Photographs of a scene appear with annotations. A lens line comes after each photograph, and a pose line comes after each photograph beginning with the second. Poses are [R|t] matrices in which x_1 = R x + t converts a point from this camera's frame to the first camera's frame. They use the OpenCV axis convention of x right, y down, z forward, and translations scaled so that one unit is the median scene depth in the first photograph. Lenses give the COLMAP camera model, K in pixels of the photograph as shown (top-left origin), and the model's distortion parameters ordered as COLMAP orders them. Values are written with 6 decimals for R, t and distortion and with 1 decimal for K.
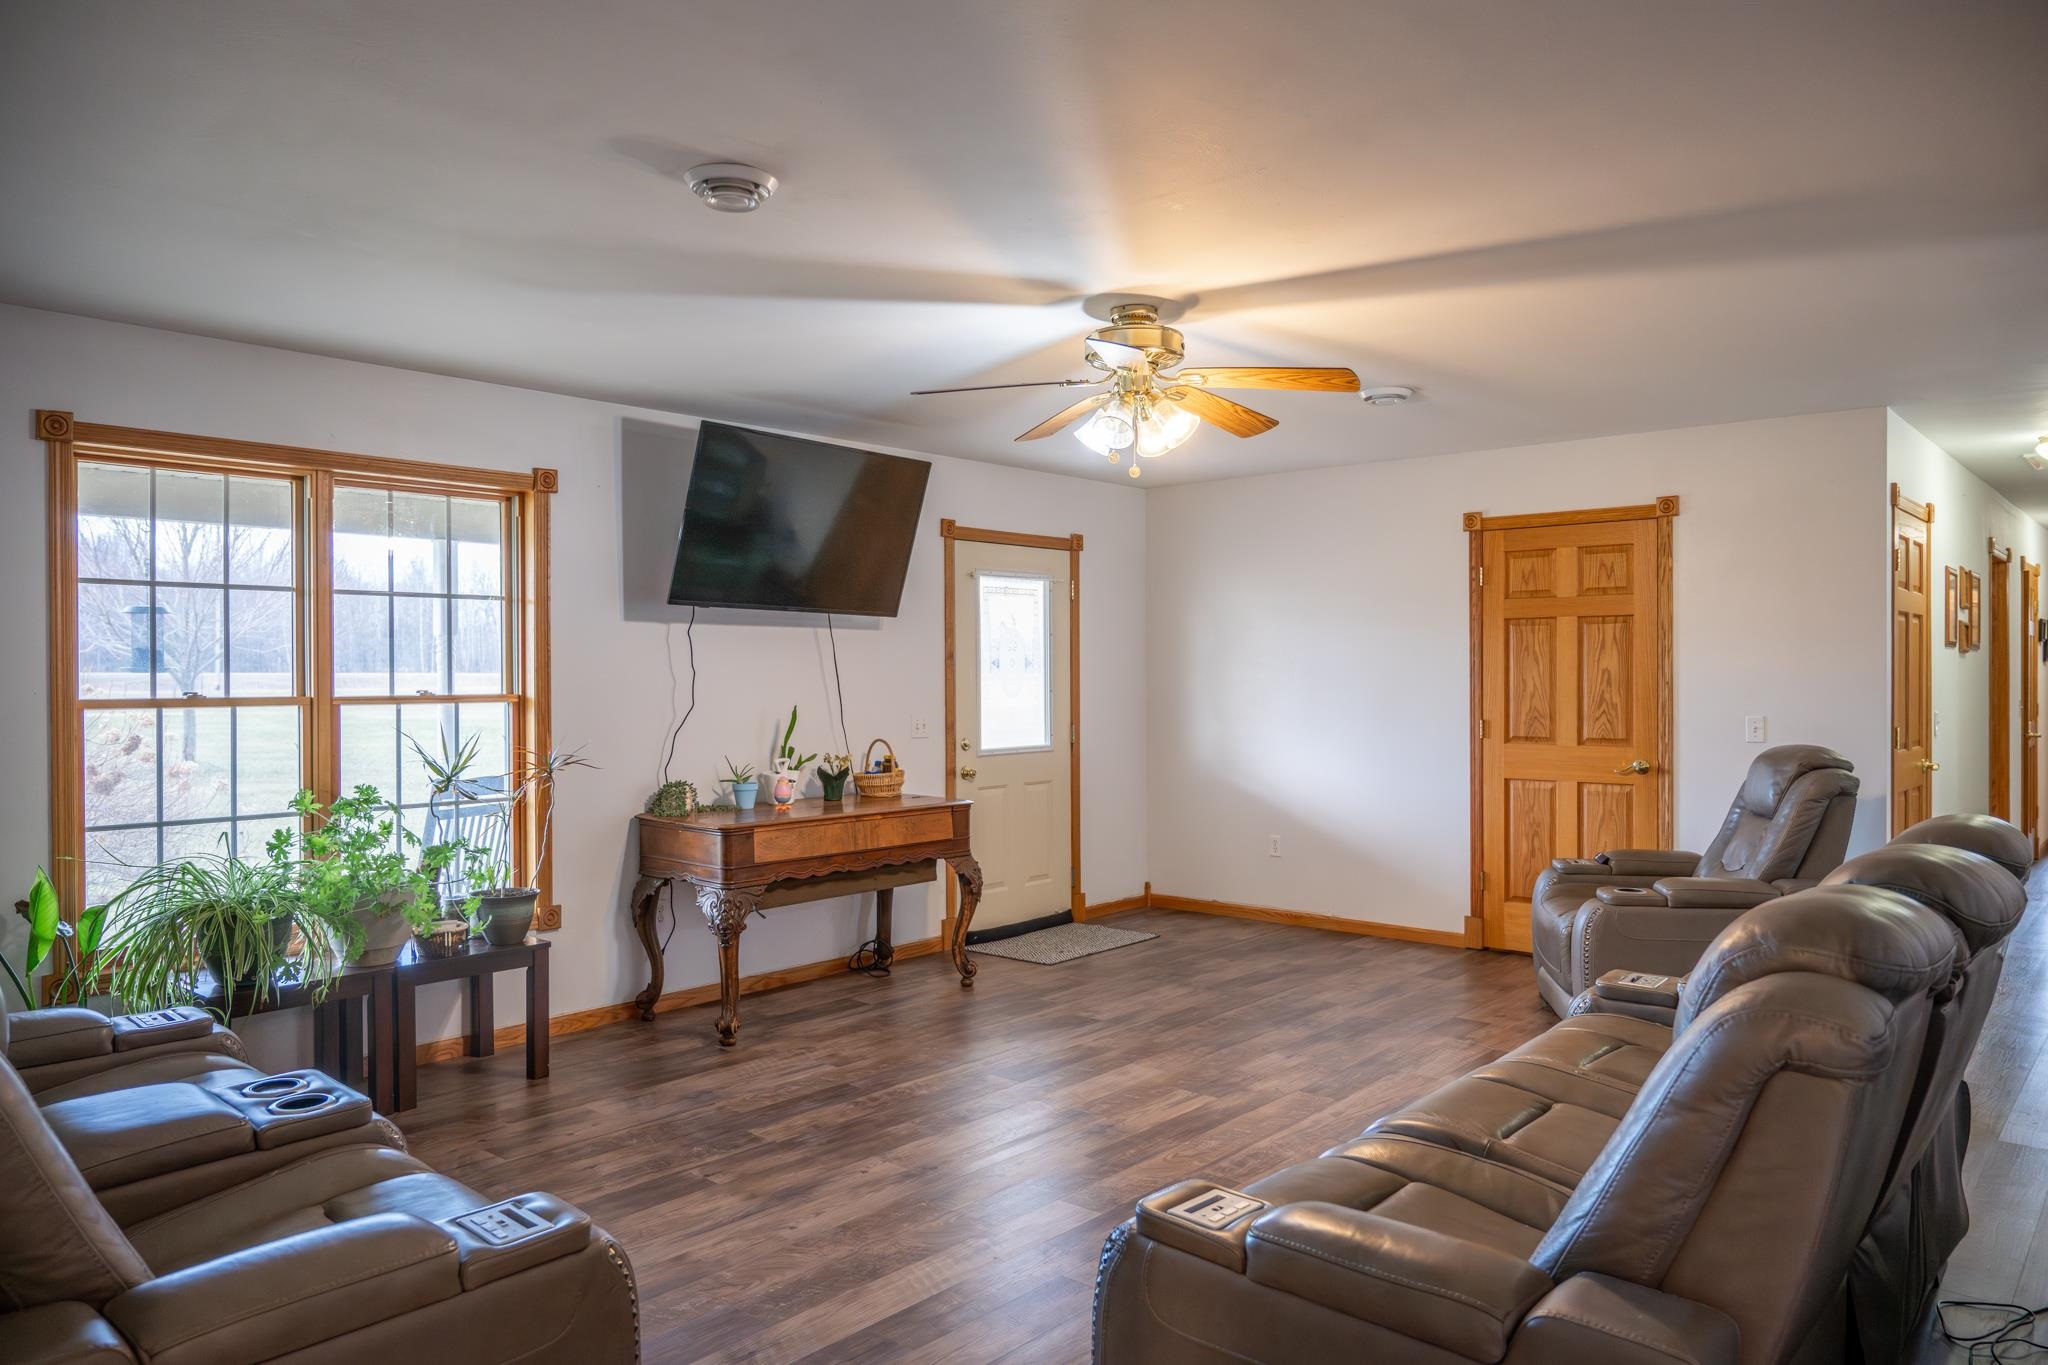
lens RADIAL K [[1367.9, 0, 1059.4], [0, 1367.9, 678.9], [0, 0, 1]] dist [-0.009750, 0.006430]
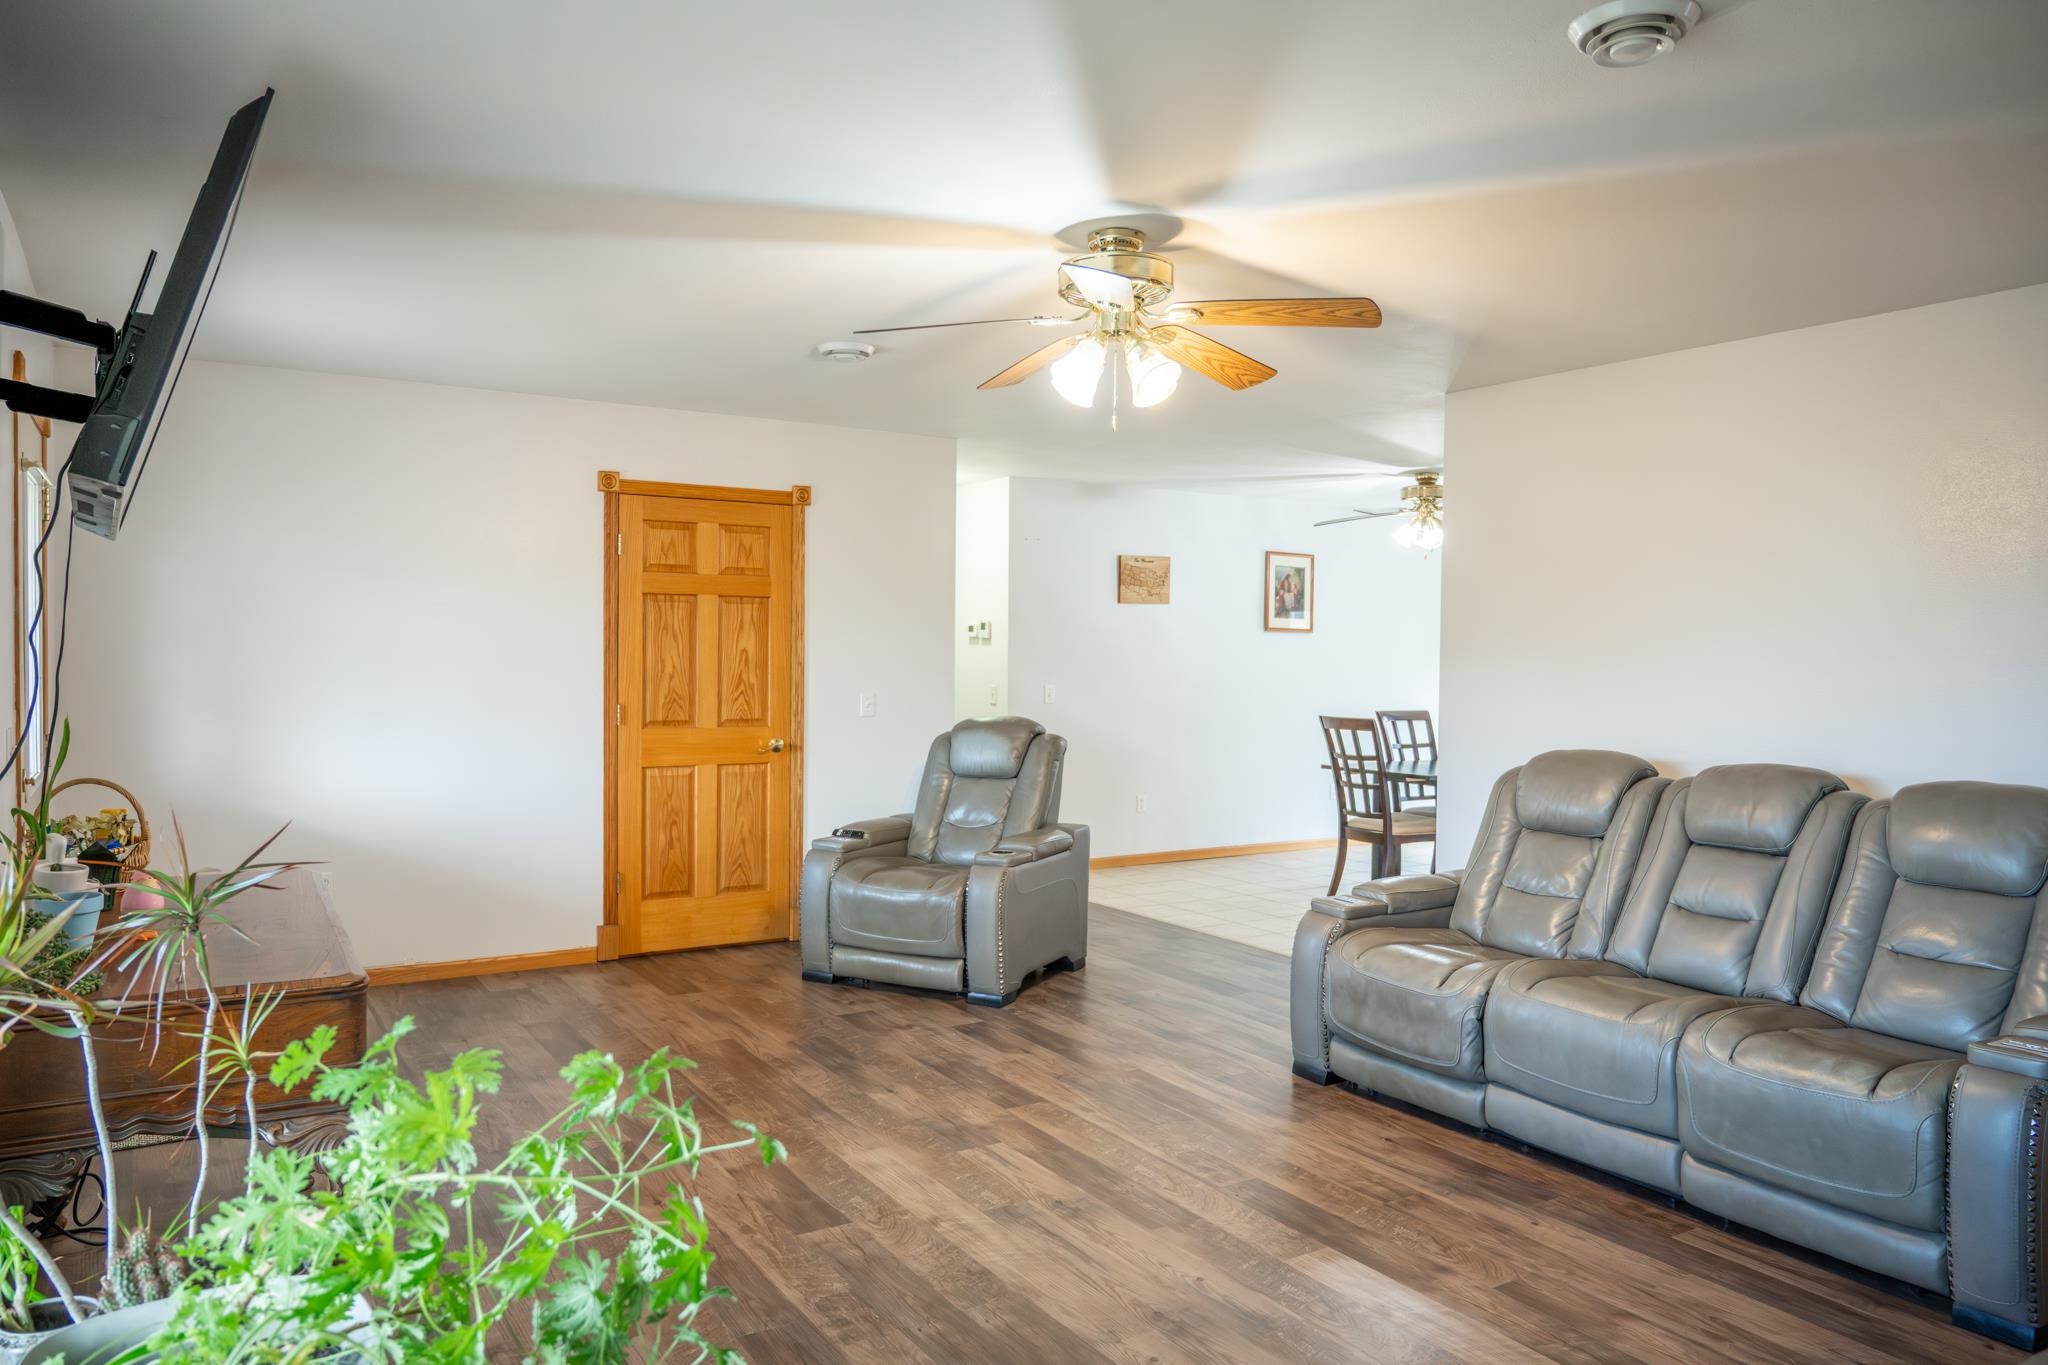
lens RADIAL K [[1367.9, 0, 1026.5], [0, 1367.9, 687.6], [0, 0, 1]] dist [-0.009750, 0.006430]
pose [[0.296753, -0.019281, 0.954760, -0.490640], [-0.009603, 0.999685, 0.023173, -0.004515], [-0.954906, -0.016045, 0.296474, 0.500500]]
